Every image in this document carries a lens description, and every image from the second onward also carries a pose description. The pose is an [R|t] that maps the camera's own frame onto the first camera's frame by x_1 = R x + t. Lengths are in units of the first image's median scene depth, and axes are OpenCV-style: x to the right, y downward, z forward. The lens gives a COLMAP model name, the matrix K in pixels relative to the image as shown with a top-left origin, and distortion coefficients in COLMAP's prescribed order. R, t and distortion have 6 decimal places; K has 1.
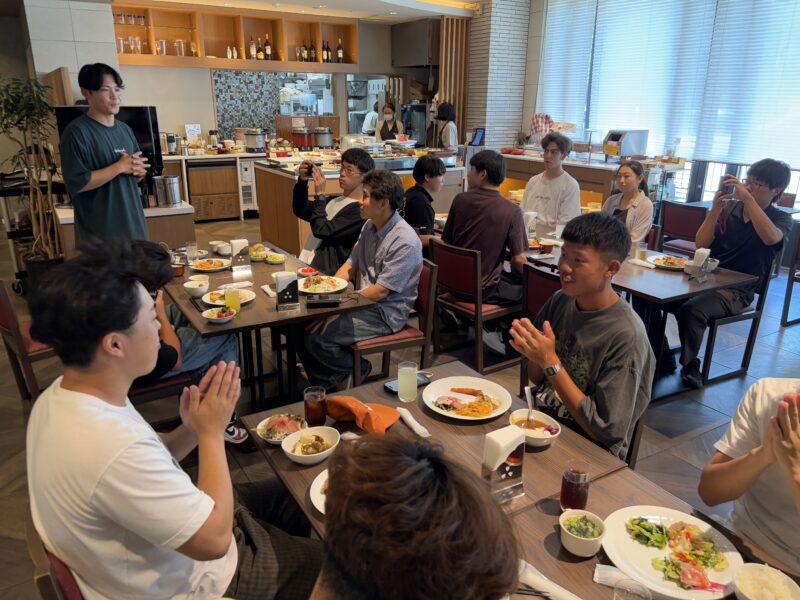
lens RADIAL K [[607.6, 0, 401.1], [0, 607.6, 303.1], [0, 0, 1]] dist [-0.010239, 0.004643]
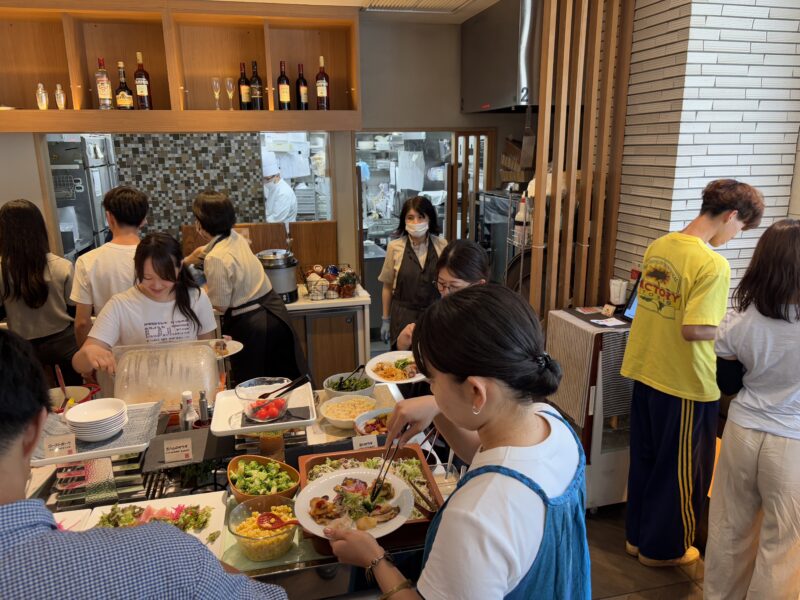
lens RADIAL K [[607.6, 0, 396.5], [0, 607.6, 299.7], [0, 0, 1]] dist [-0.010239, 0.004643]
pose [[0.944481, 0.064024, -0.322268, 0.101465], [-0.087605, 0.994395, -0.059195, -0.229133], [0.316672, 0.084141, 0.944796, 0.592229]]
